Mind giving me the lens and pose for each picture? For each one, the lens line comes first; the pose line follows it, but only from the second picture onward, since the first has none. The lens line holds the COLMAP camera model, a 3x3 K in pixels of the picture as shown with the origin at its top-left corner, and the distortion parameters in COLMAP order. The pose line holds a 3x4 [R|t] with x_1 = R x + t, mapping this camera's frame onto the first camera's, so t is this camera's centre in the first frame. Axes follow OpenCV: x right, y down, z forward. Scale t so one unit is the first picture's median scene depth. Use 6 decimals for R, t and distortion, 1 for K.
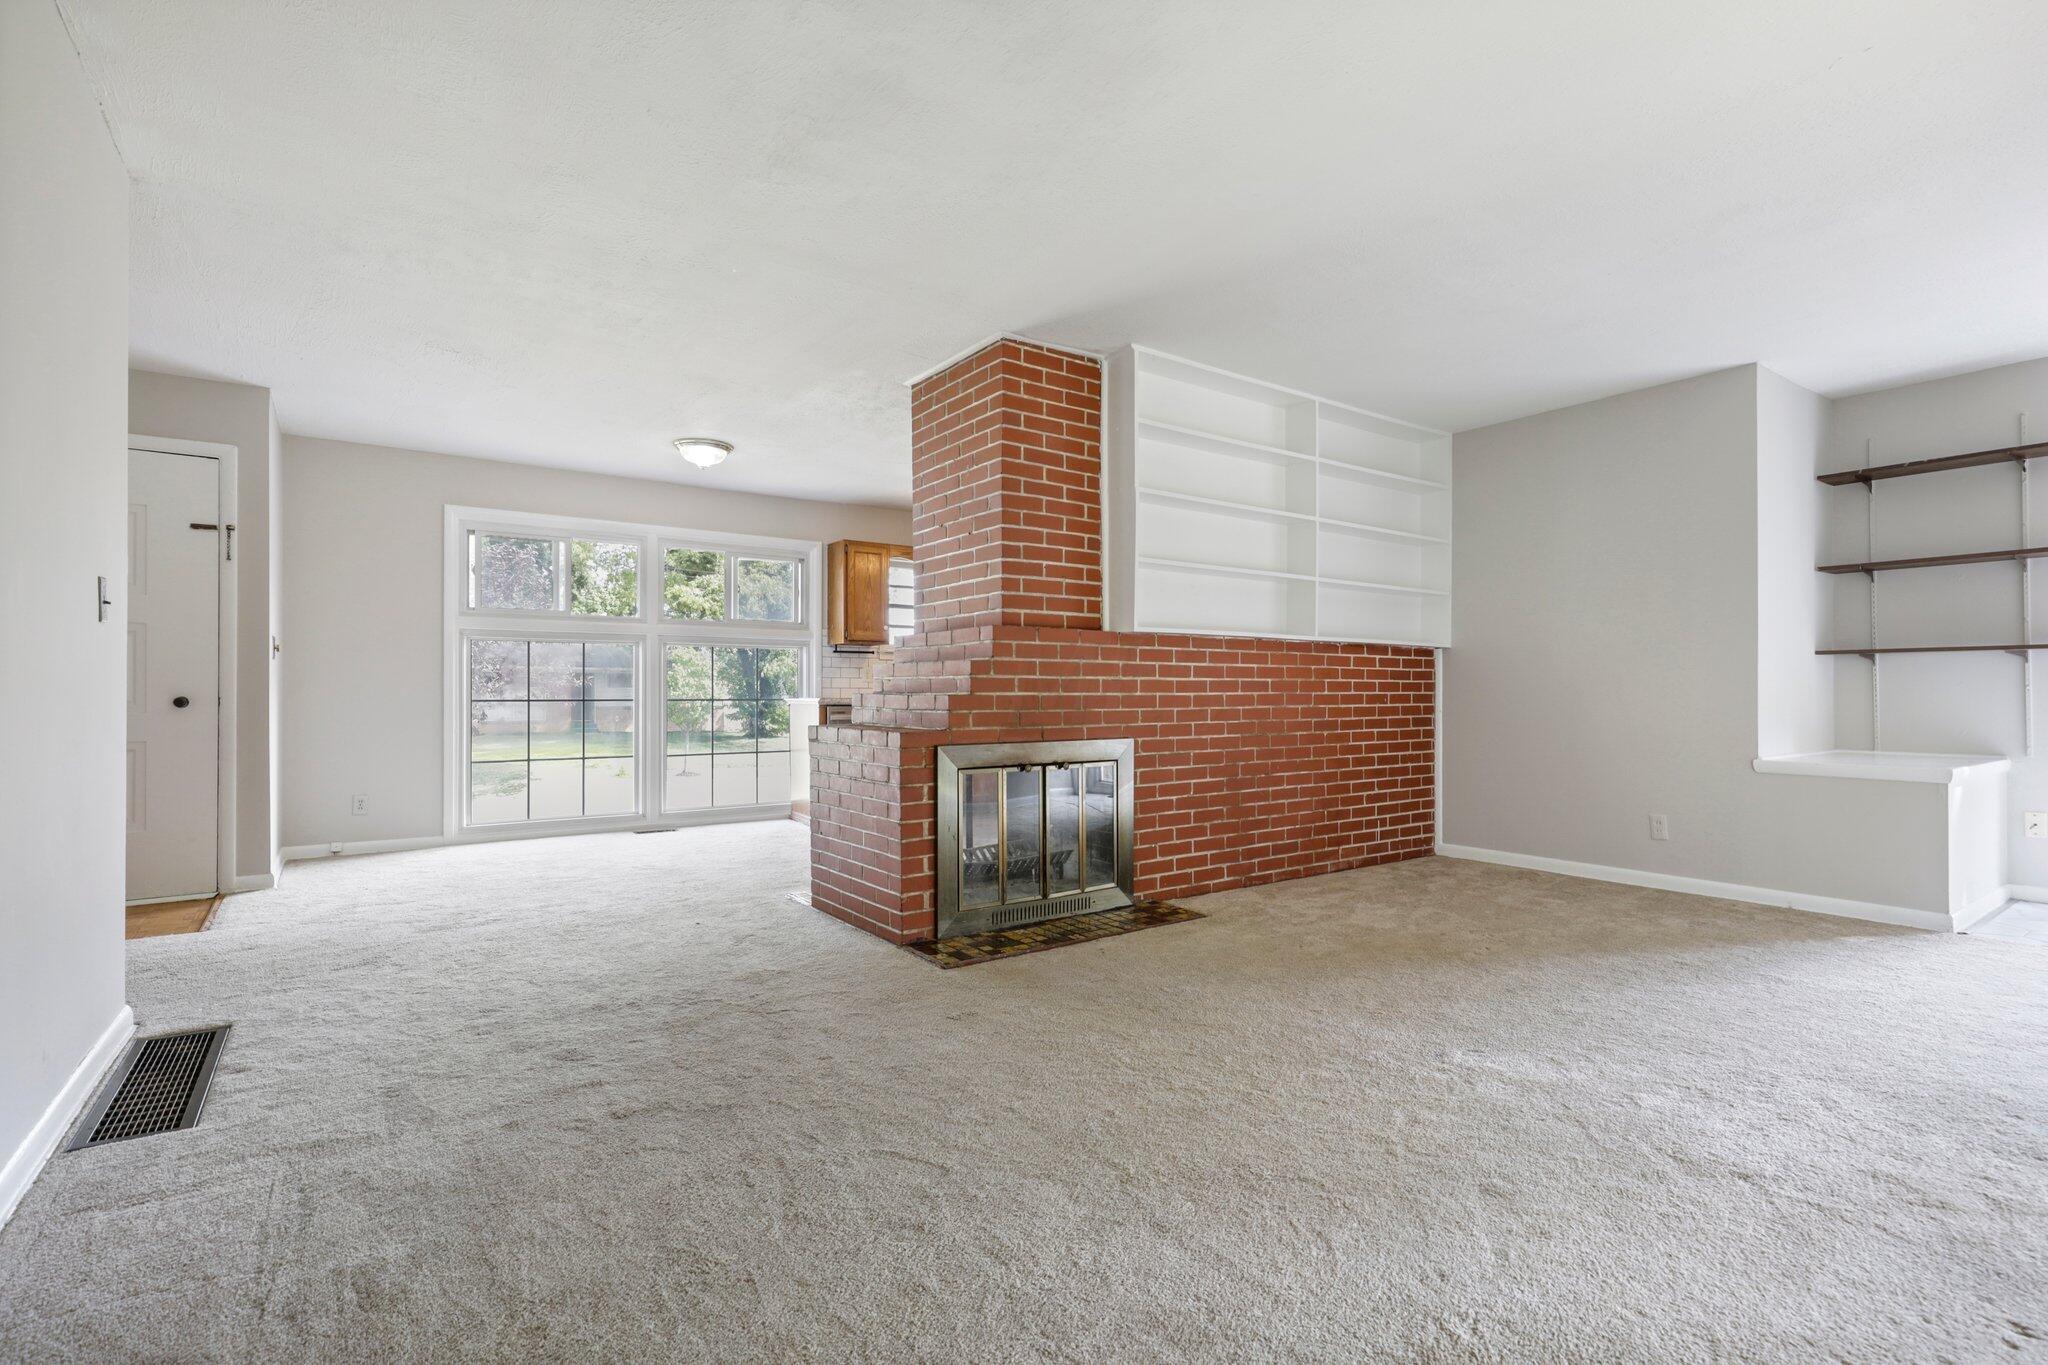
lens RADIAL K [[949.8, 0, 1032.2], [0, 949.8, 685.1], [0, 0, 1]] dist [-0.002566, -0.000219]
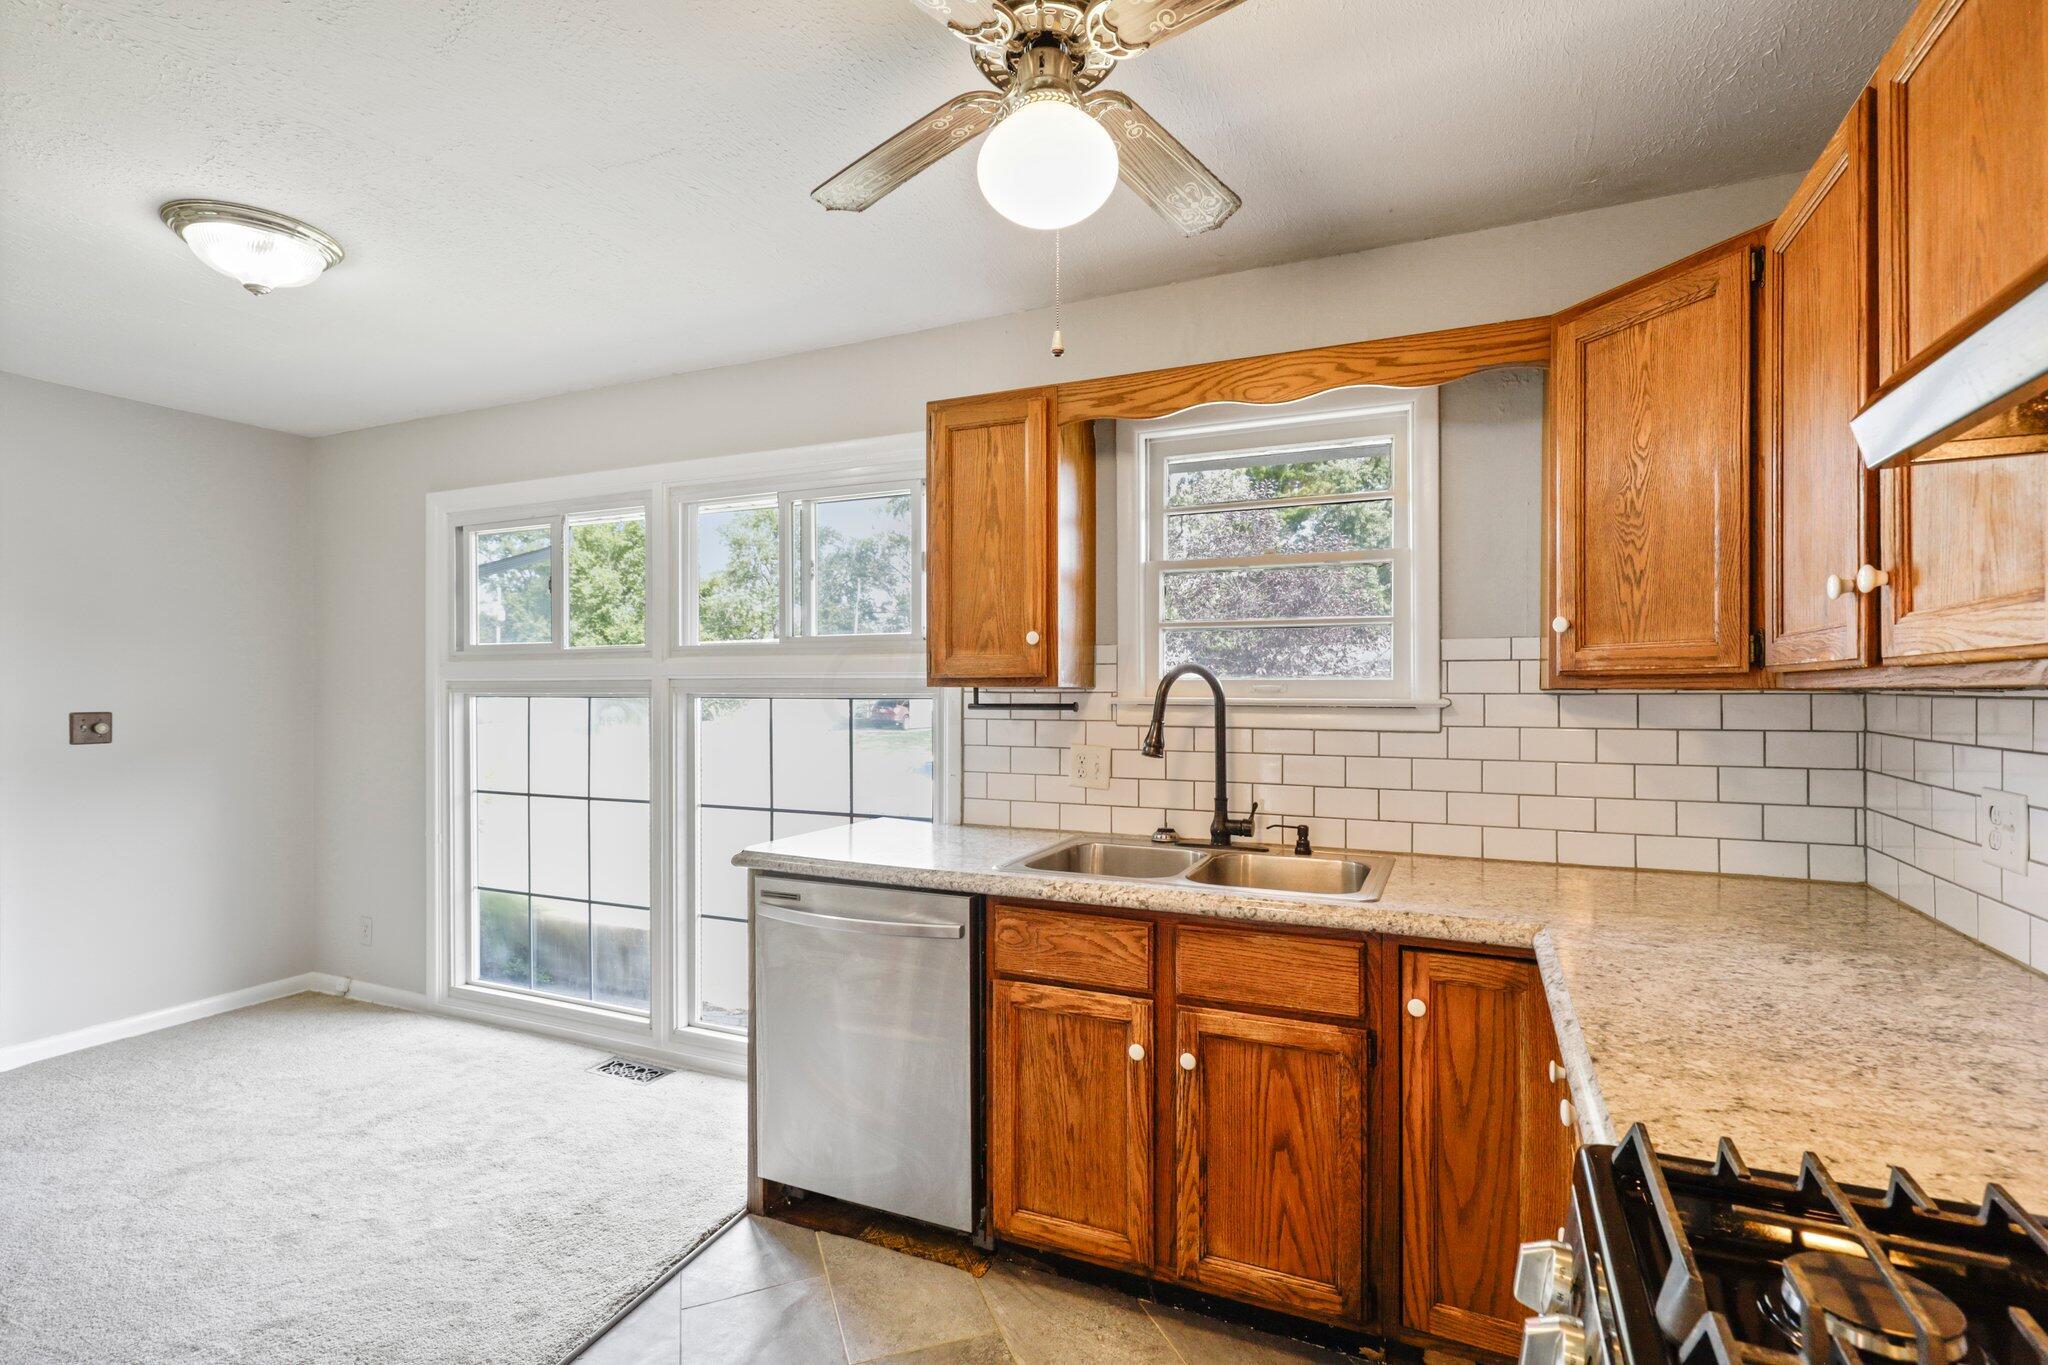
lens RADIAL K [[949.8, 0, 1032.2], [0, 949.8, 685.1], [0, 0, 1]] dist [-0.002566, -0.000219]
pose [[0.506303, -0.003196, -0.862350, 0.148946], [0.009079, 0.999957, 0.001625, -0.049756], [0.862308, -0.008652, 0.506311, 0.933224]]
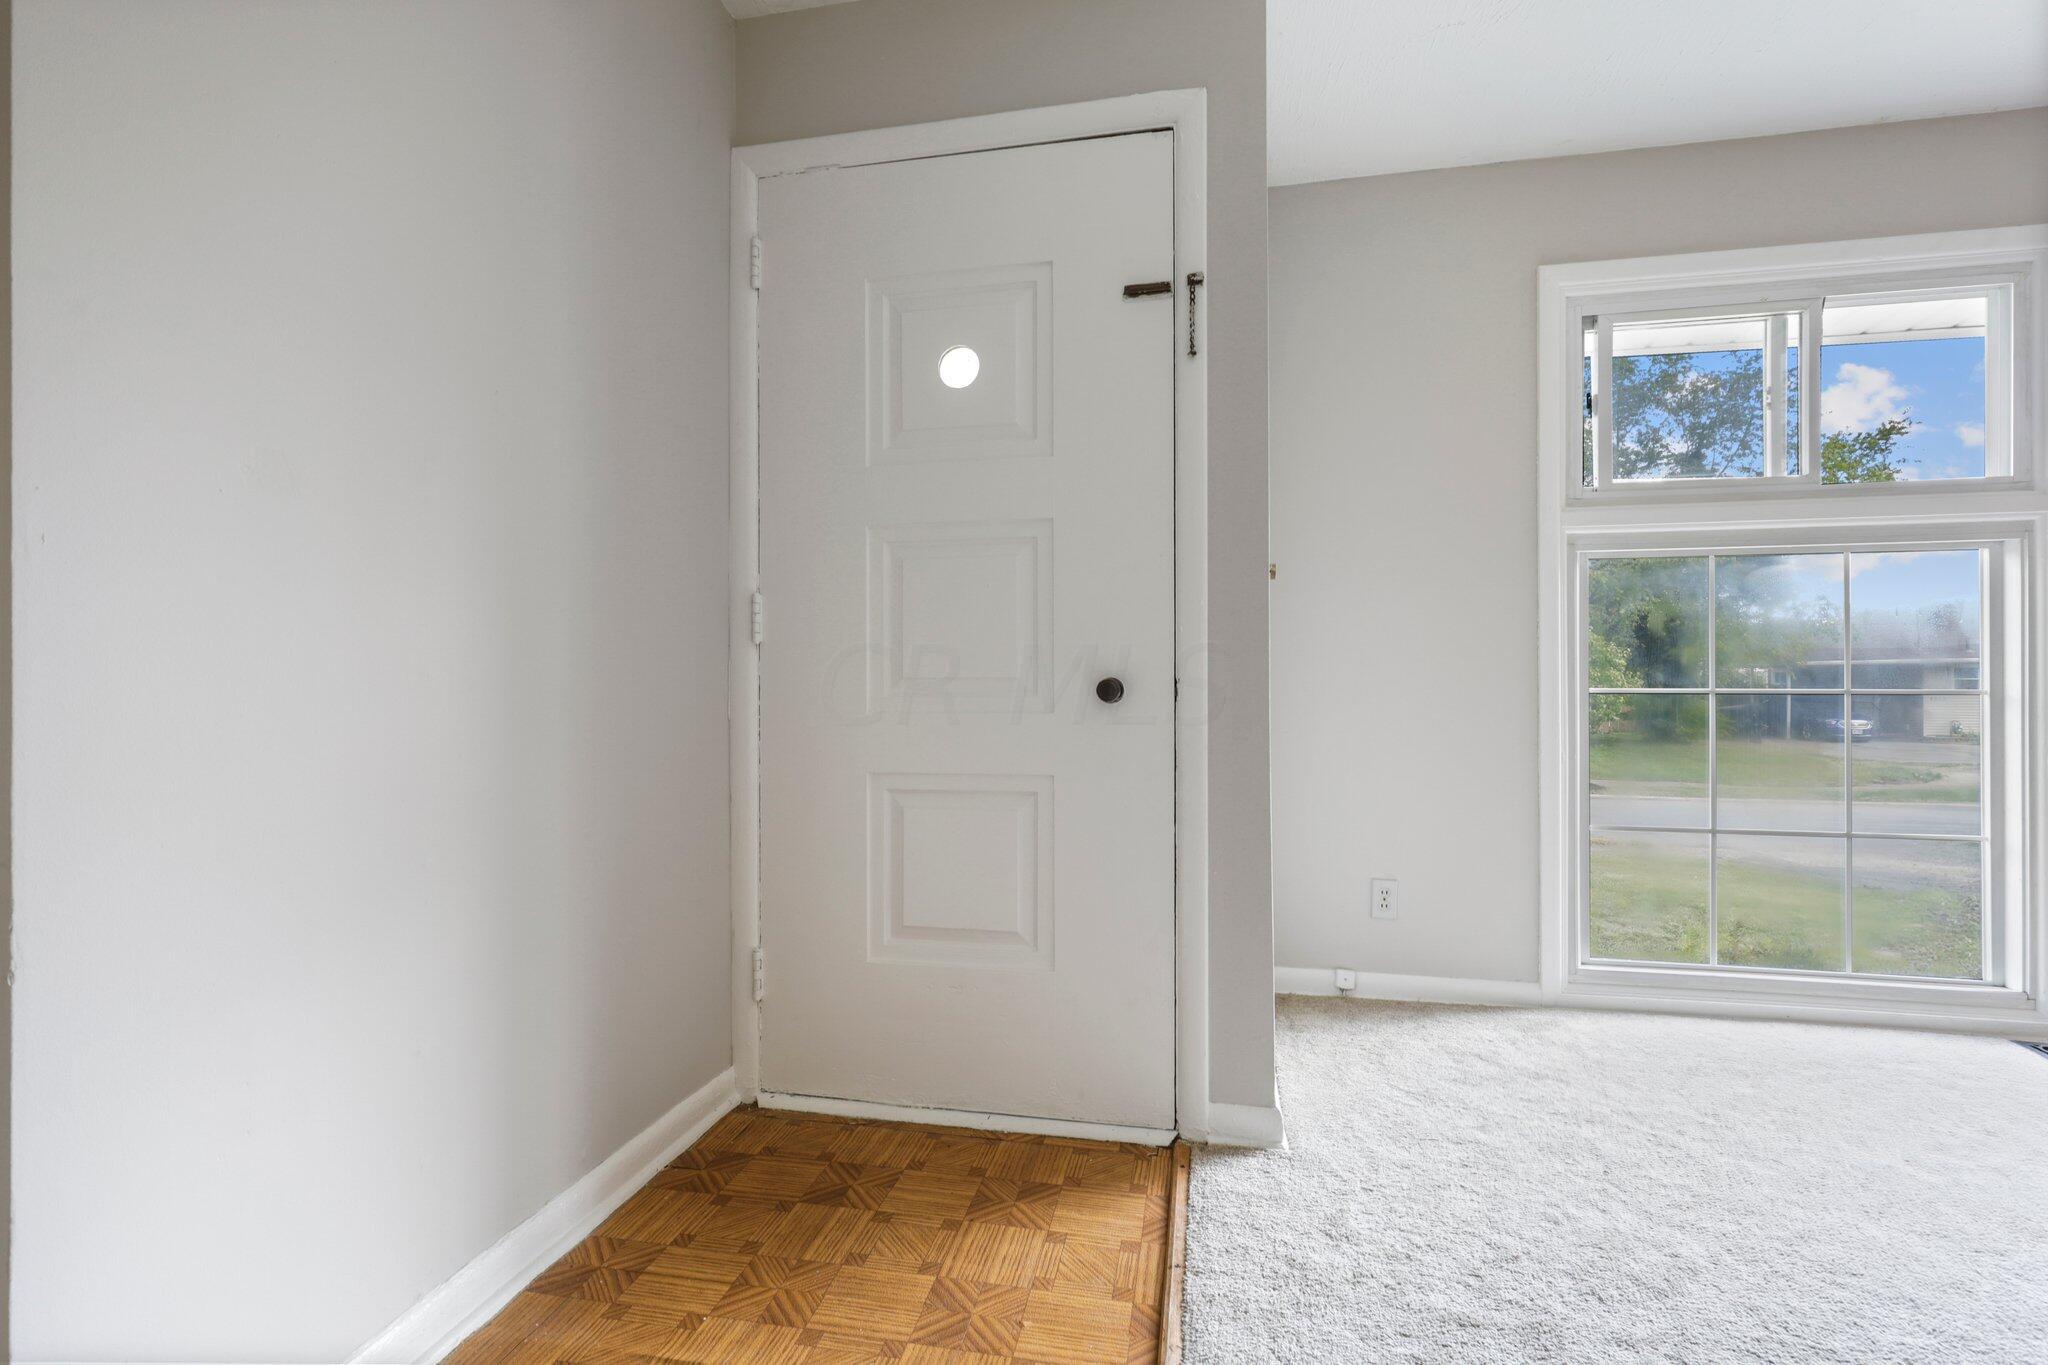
lens RADIAL K [[934.5, 0, 1033.8], [0, 934.5, 683.8], [0, 0, 1]] dist [-0.001521, -0.000778]
pose [[0.674375, -0.001540, -0.738387, -0.408880], [0.004953, 0.999985, 0.002438, 0.009576], [0.738372, -0.005301, 0.674372, 0.463096]]
